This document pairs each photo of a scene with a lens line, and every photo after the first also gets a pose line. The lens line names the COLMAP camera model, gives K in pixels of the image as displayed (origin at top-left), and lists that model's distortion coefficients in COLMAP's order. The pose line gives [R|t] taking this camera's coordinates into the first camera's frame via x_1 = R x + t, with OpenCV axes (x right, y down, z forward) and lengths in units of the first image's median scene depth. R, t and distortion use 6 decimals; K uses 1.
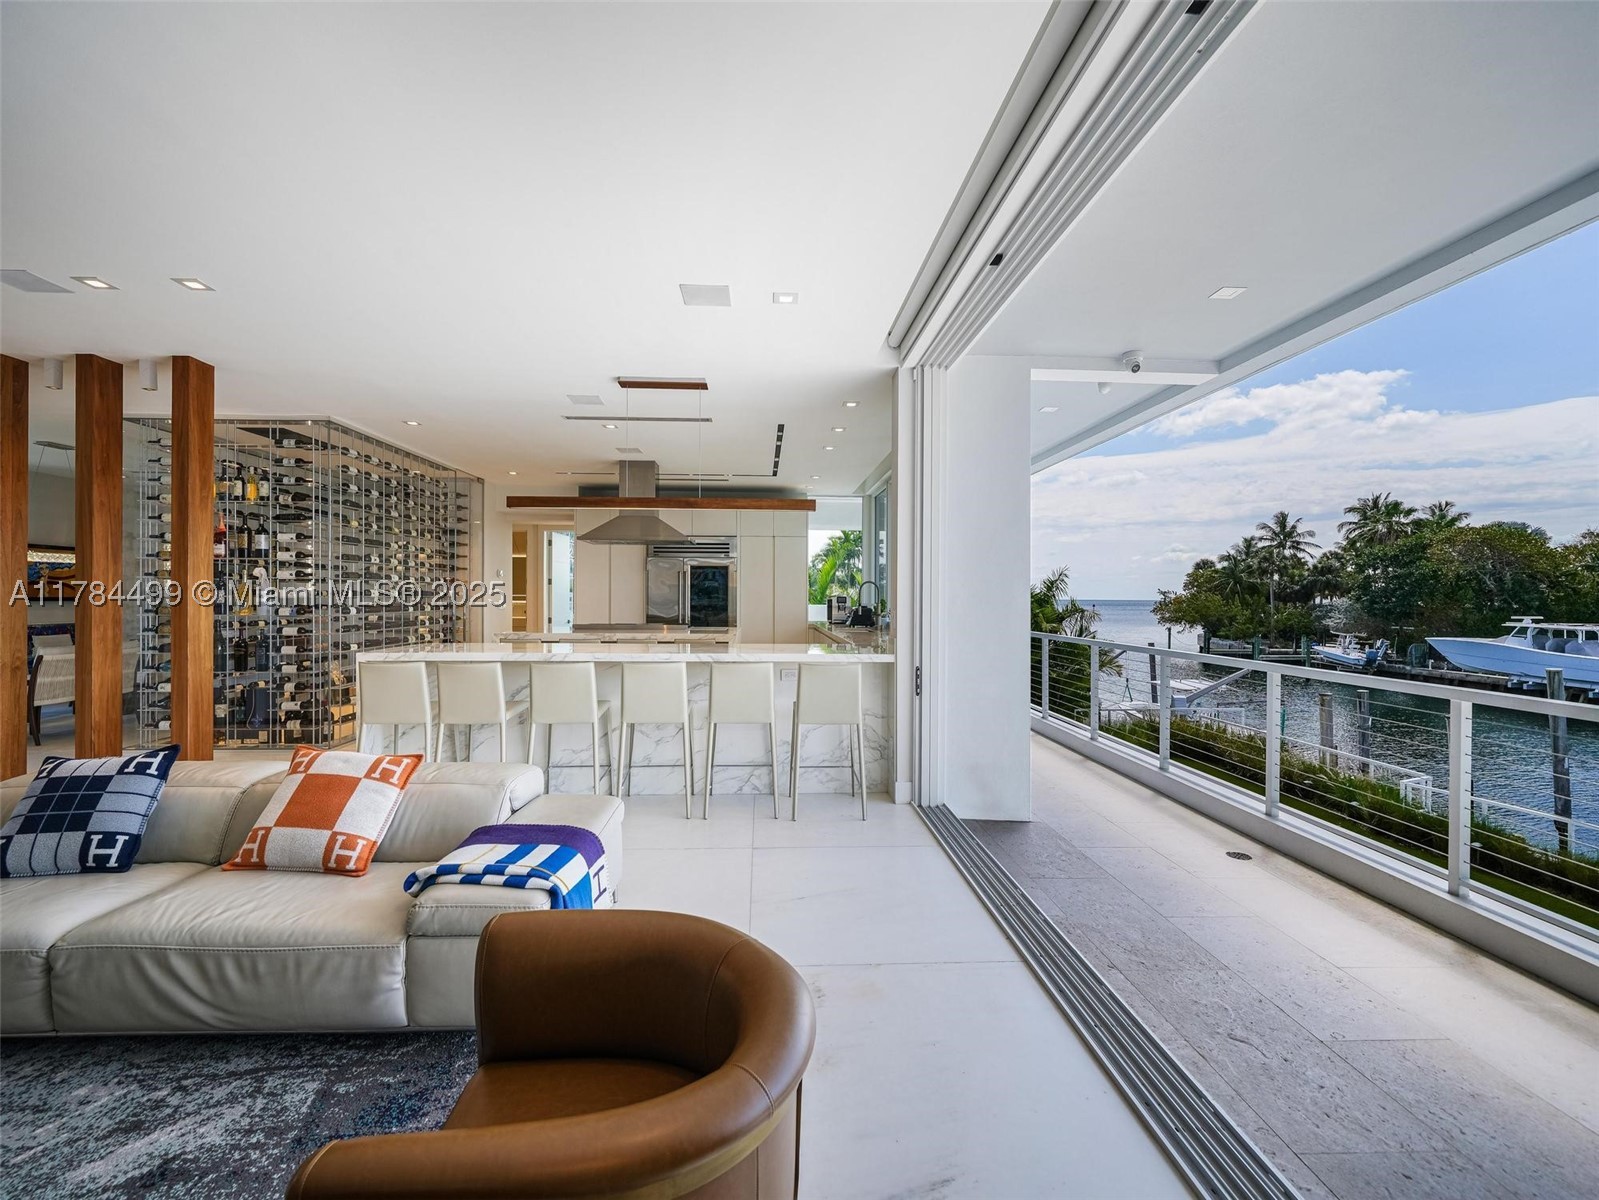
lens RADIAL K [[692.2, 0, 793.1], [0, 692.2, 603.6], [0, 0, 1]] dist [-0.002195, 0.000041]
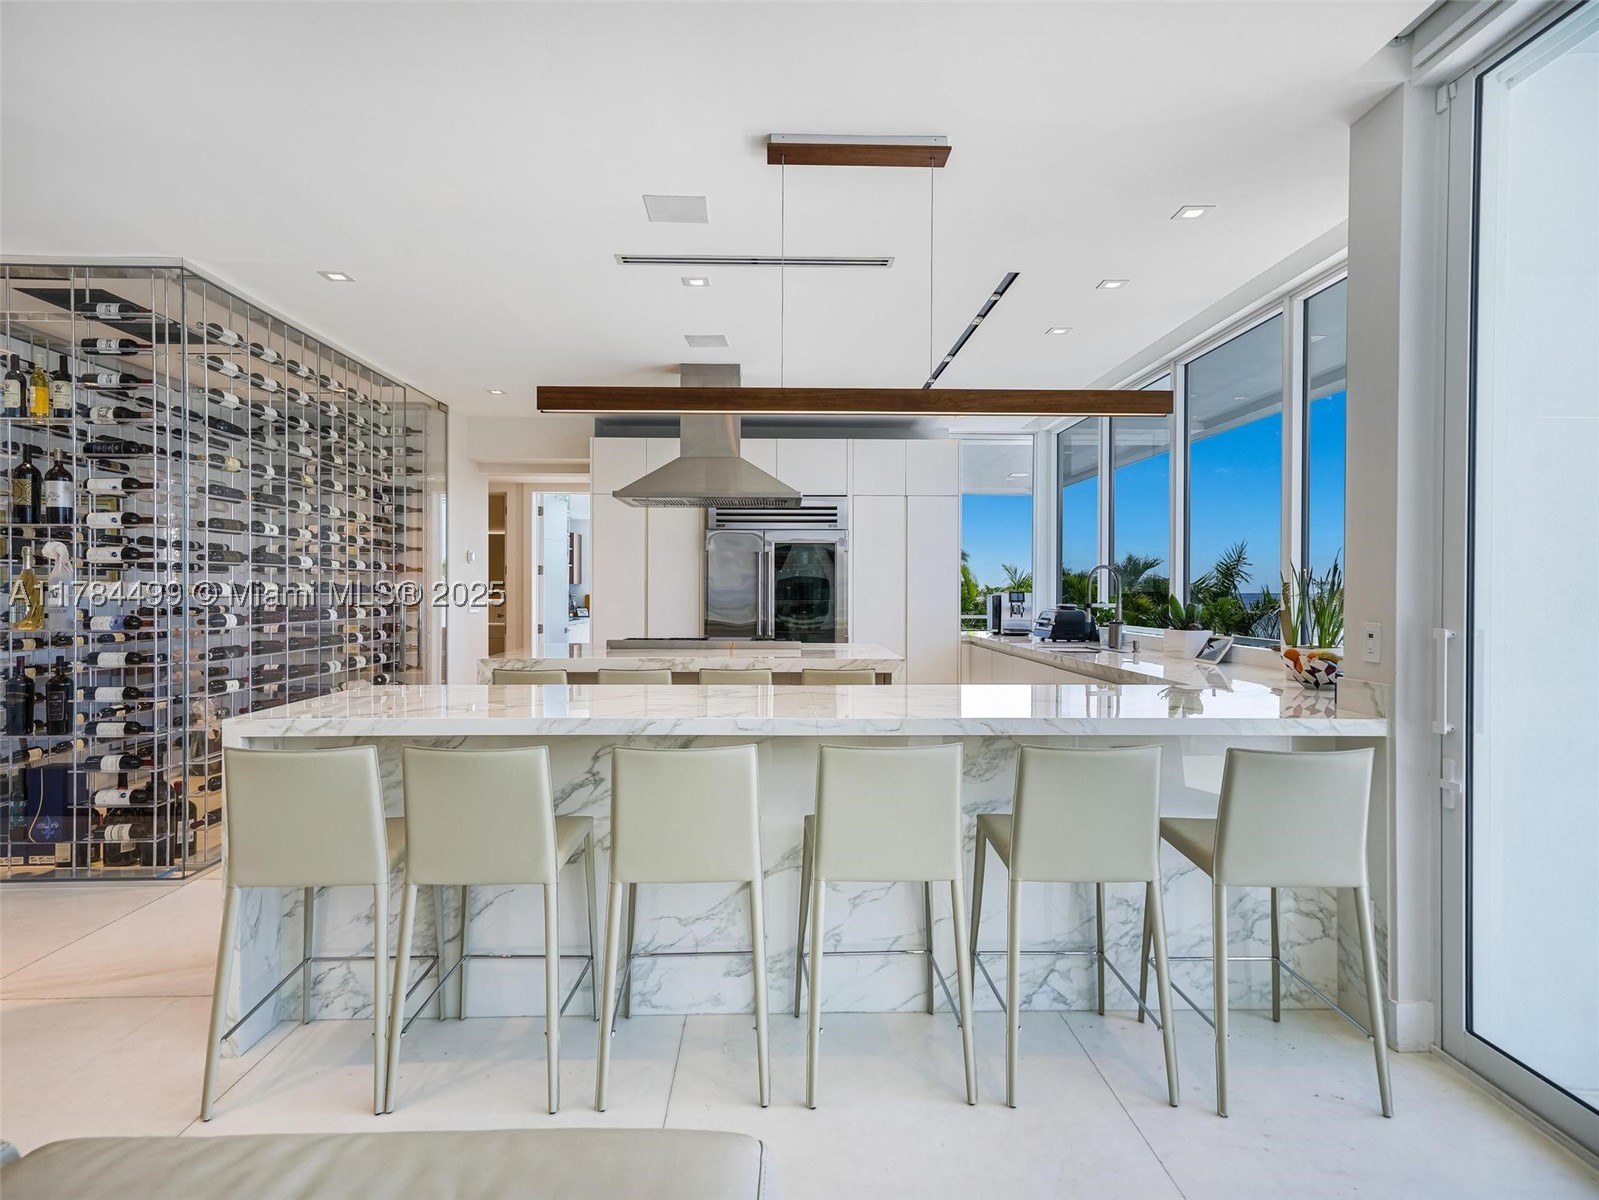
lens RADIAL K [[883.5, 0, 793.1], [0, 883.5, 597.1], [0, 0, 1]] dist [0.017181, -0.000201]
pose [[0.999774, -0.002873, -0.021087, -0.154594], [0.002799, 0.999990, -0.003518, -0.004226], [0.021097, 0.003458, 0.999771, 0.268946]]
